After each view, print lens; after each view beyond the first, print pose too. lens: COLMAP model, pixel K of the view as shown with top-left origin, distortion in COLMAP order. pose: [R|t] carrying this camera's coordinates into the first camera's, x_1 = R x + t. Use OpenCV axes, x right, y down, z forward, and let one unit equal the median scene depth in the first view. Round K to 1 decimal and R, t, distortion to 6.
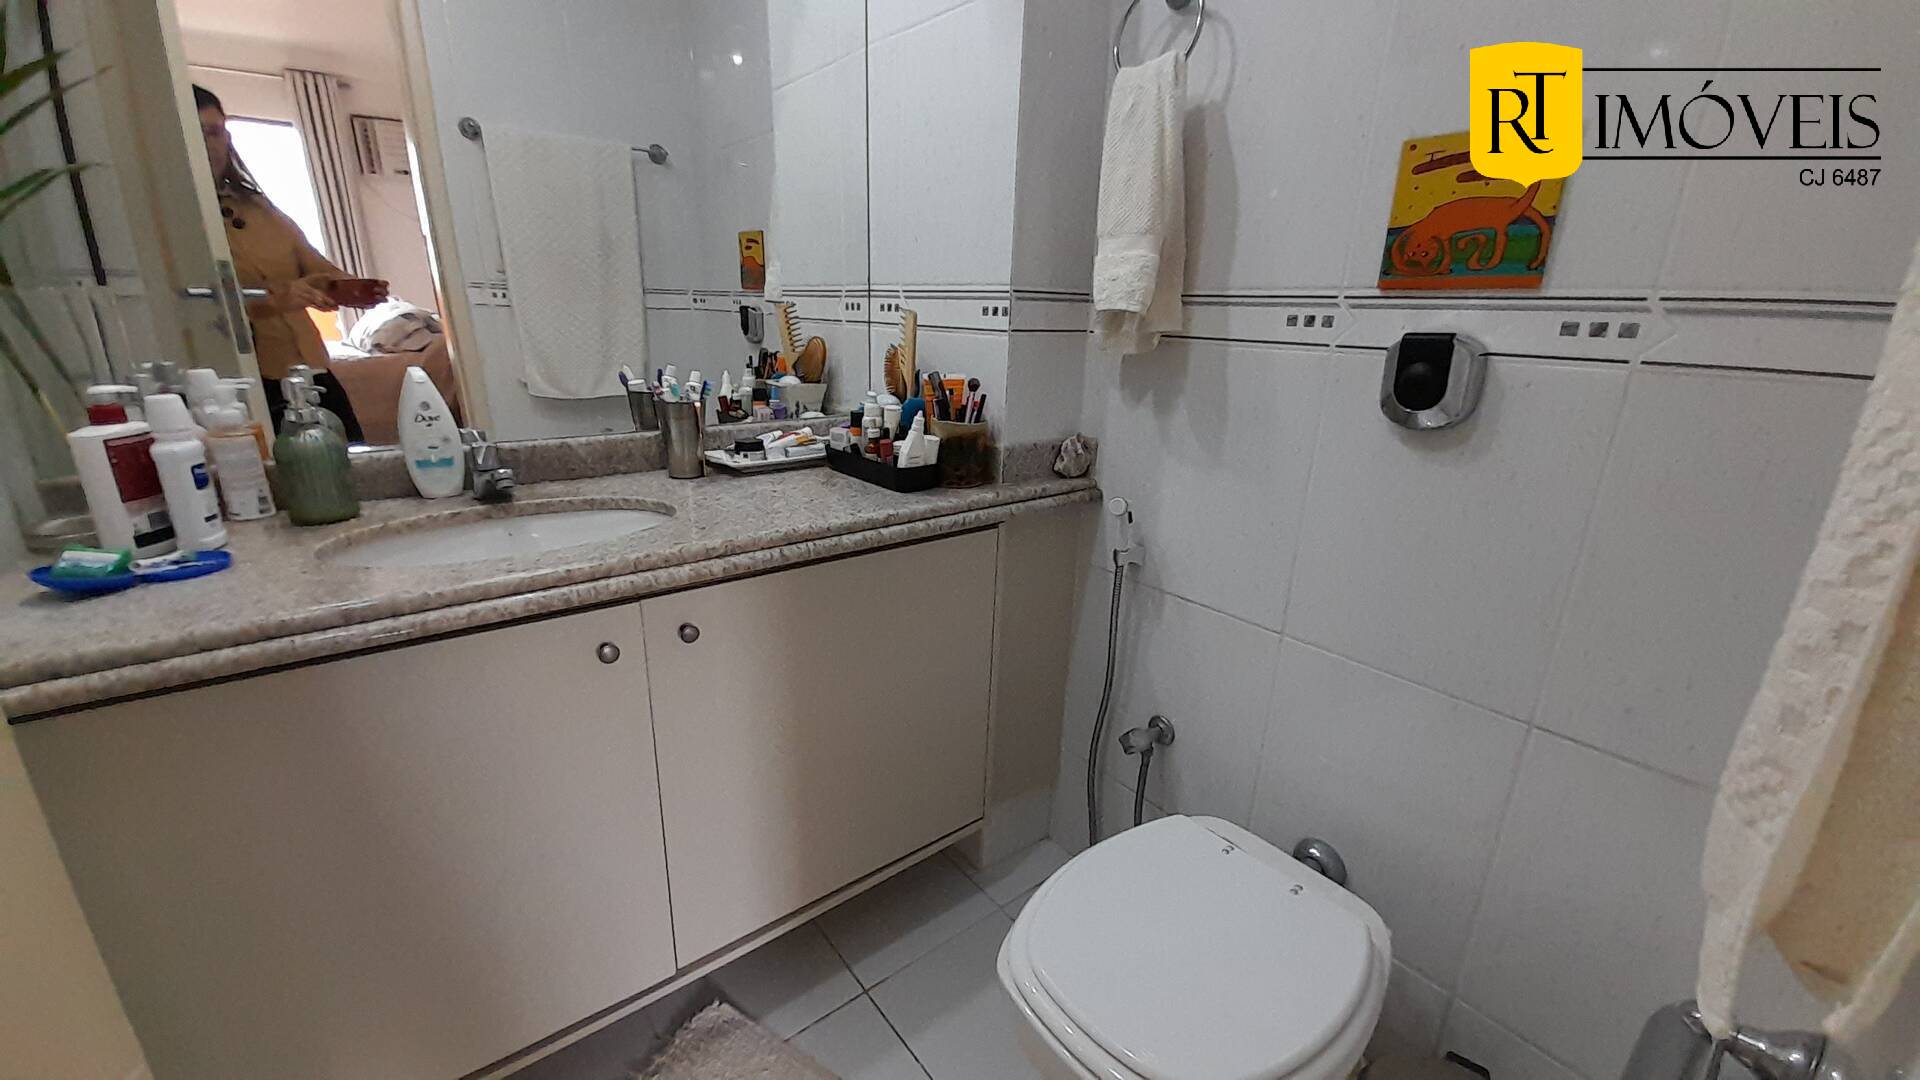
lens RADIAL K [[755.6, 0, 949.4], [0, 755.6, 544.0], [0, 0, 1]] dist [0.028354, -0.018711]
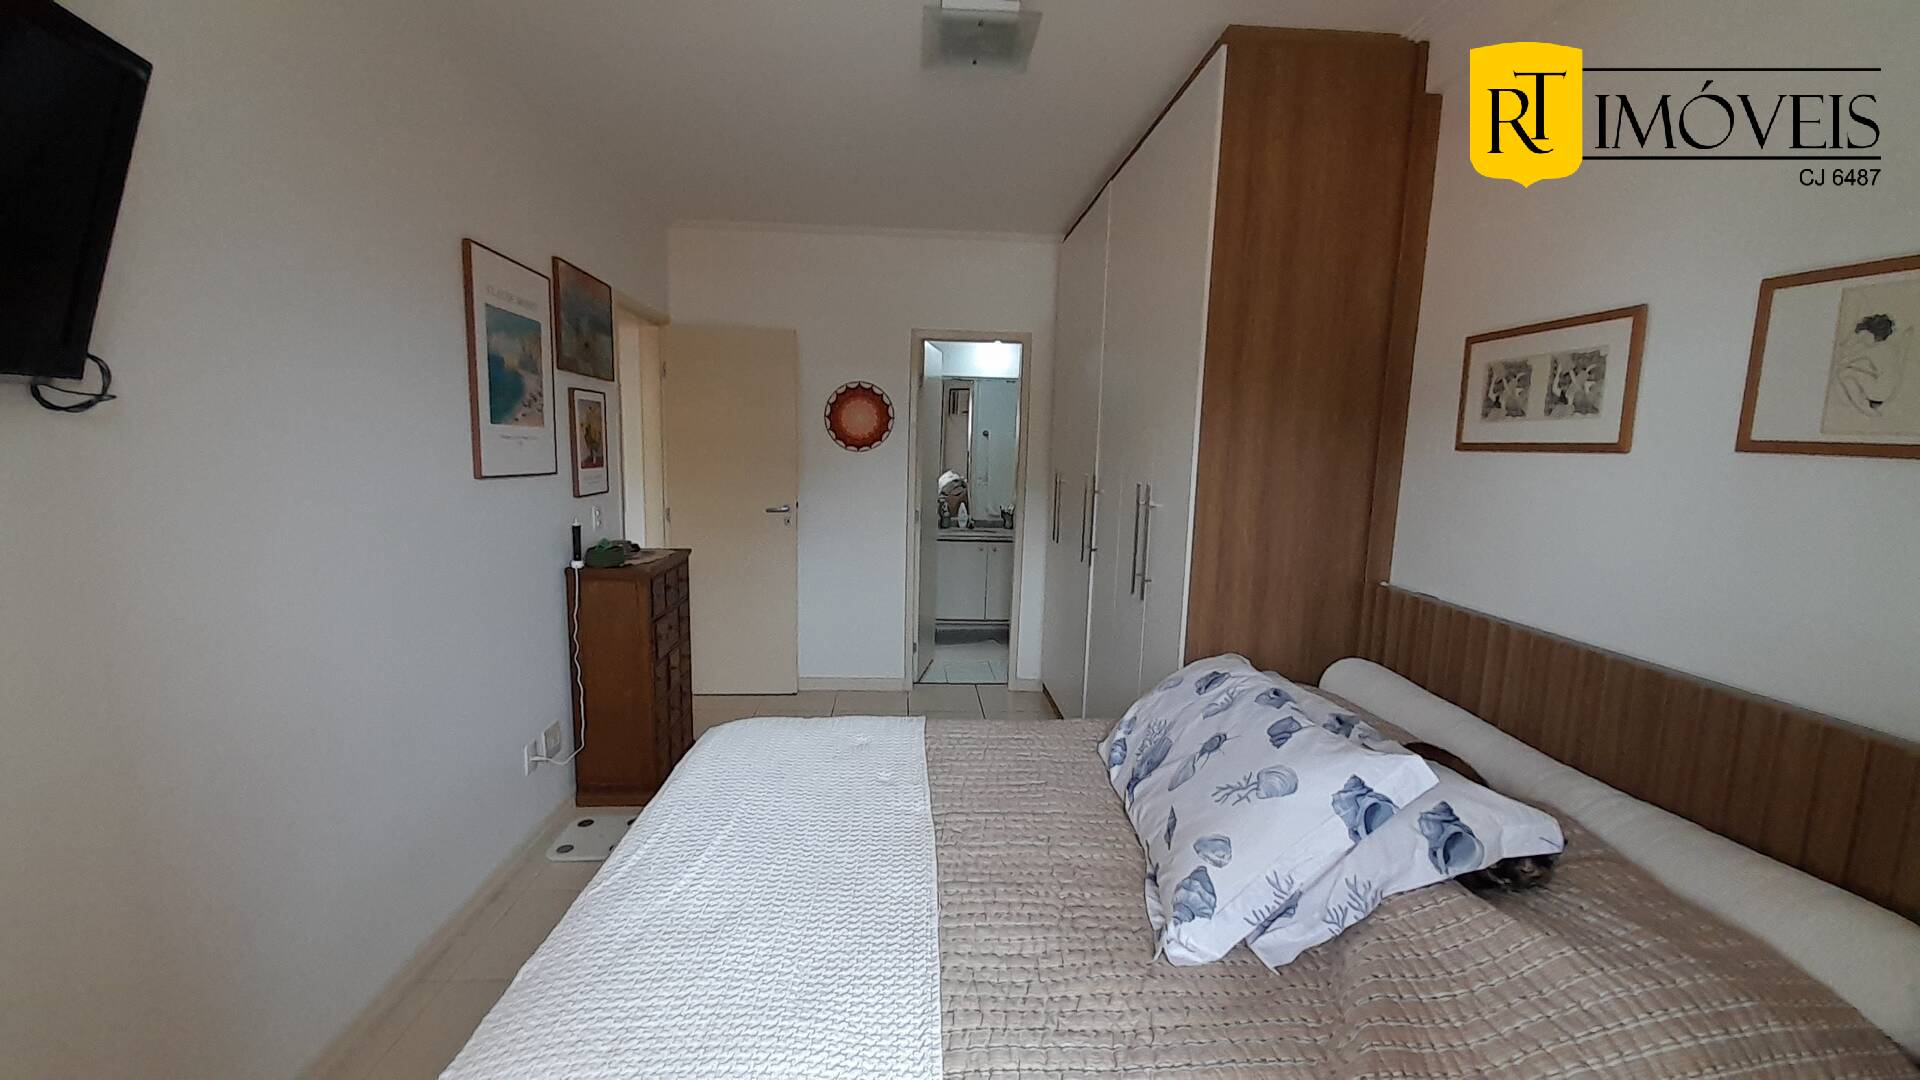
lens RADIAL K [[755.6, 0, 949.4], [0, 755.6, 544.0], [0, 0, 1]] dist [0.028354, -0.018711]
pose [[0.828913, 0.074938, -0.554335, 0.725284], [-0.180018, 0.974004, -0.137515, 0.262765], [0.529619, 0.213779, 0.820854, -1.110333]]
